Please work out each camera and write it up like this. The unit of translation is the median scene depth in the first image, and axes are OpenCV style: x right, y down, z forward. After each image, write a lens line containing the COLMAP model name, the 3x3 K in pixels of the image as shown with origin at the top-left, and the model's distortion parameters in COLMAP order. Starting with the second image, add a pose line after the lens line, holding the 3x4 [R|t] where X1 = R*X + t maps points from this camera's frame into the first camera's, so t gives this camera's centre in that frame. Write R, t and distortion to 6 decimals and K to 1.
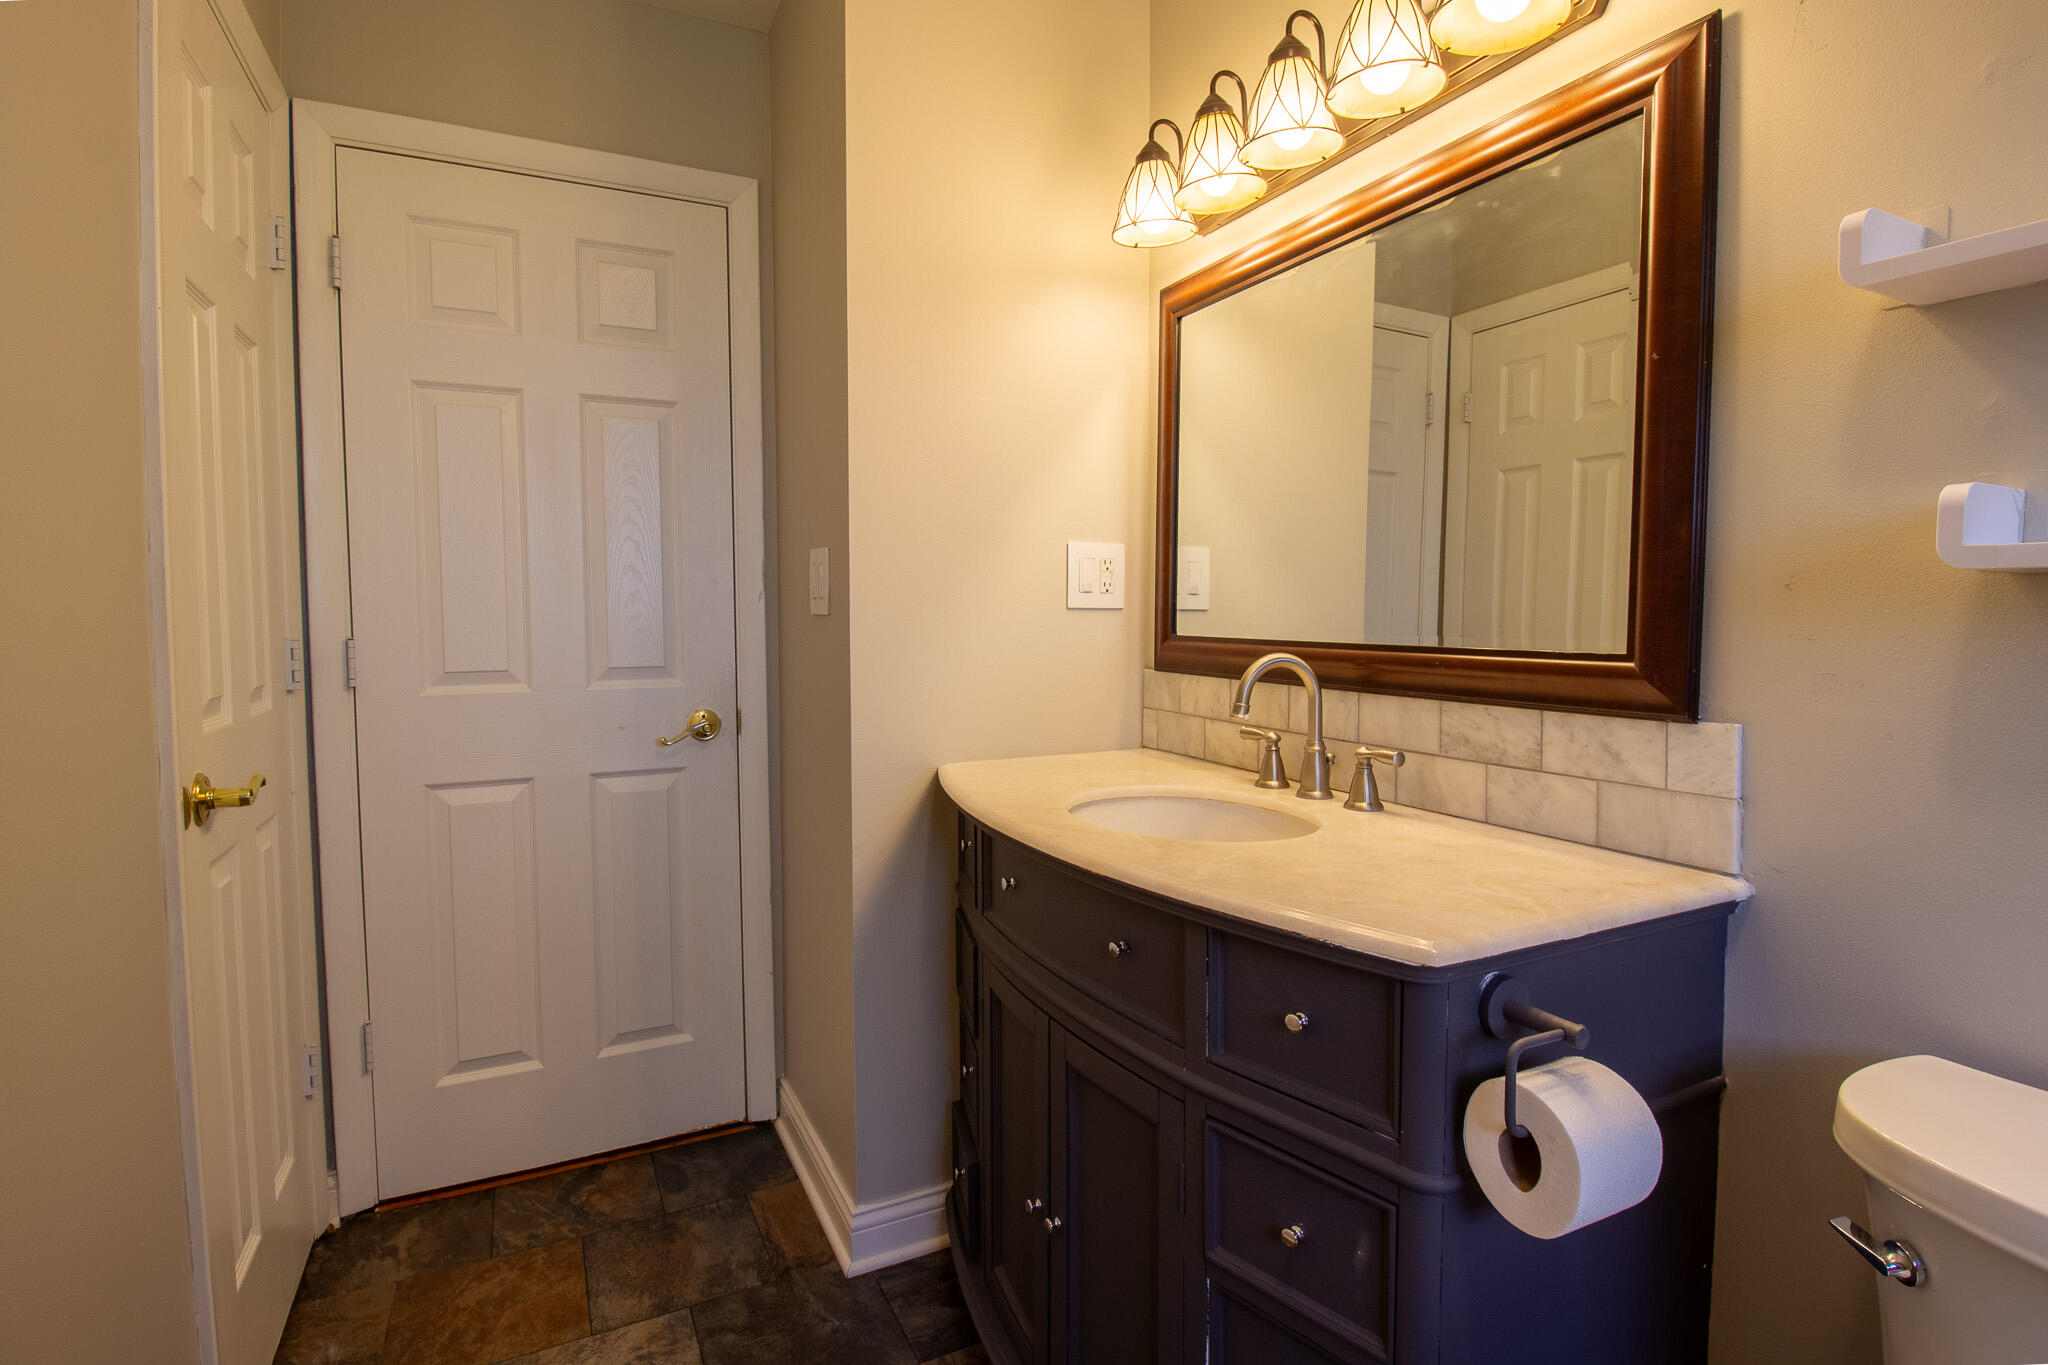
lens RADIAL K [[997.9, 0, 1021.3], [0, 997.9, 669.0], [0, 0, 1]] dist [0.000445, -0.000938]
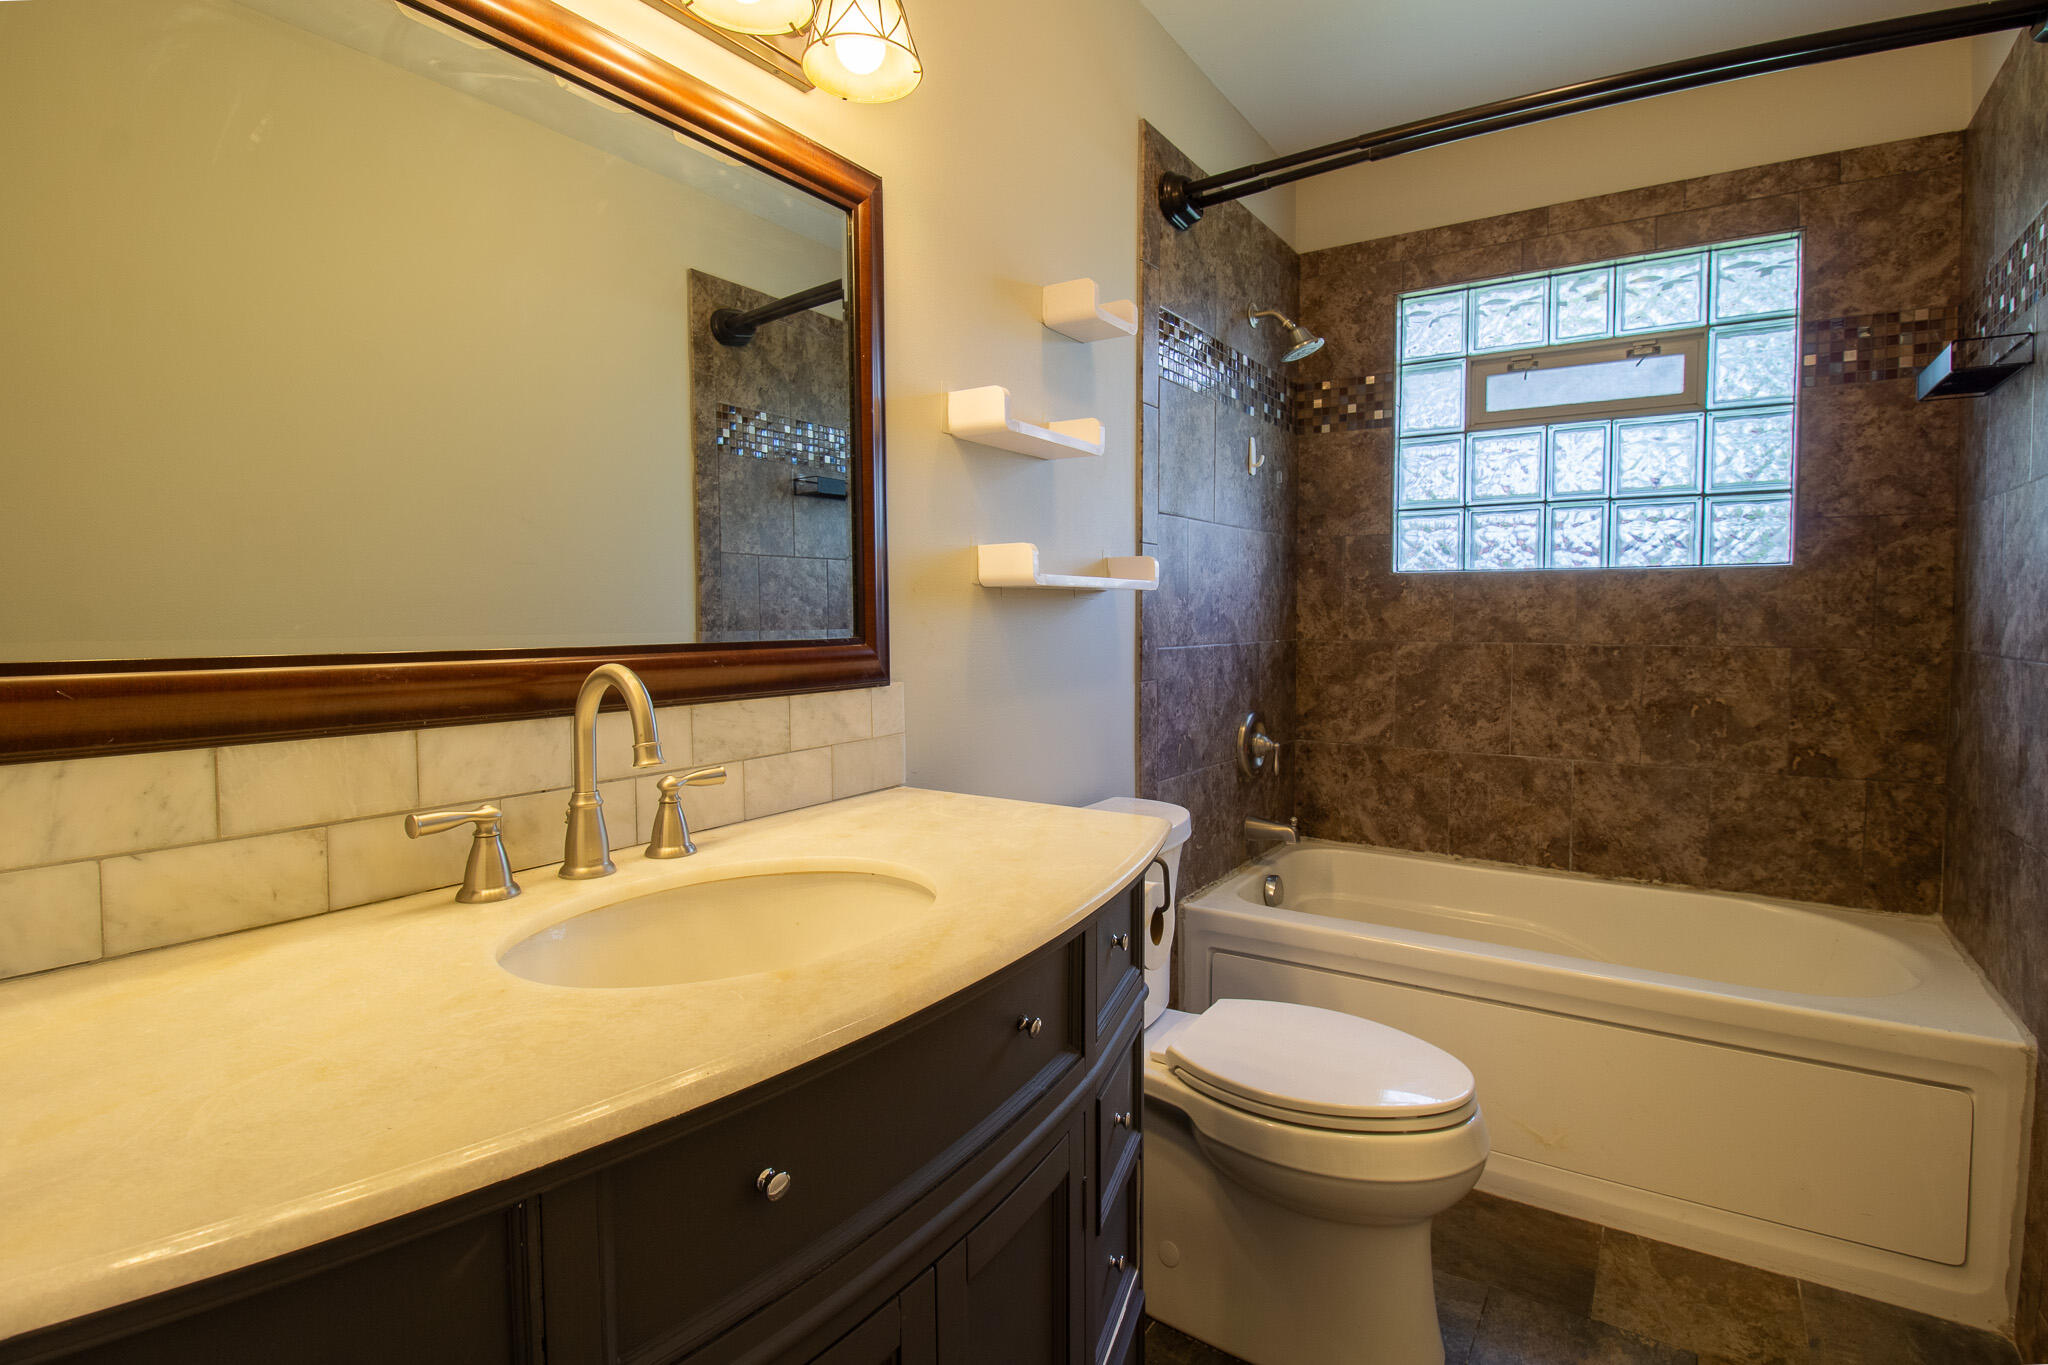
lens RADIAL K [[997.9, 0, 1025.2], [0, 997.9, 676.4], [0, 0, 1]] dist [0.000445, -0.000938]
pose [[-0.500579, -0.061554, 0.863500, -0.483912], [0.044950, 0.994275, 0.096935, -0.065245], [-0.864523, 0.087338, -0.494946, 1.180129]]
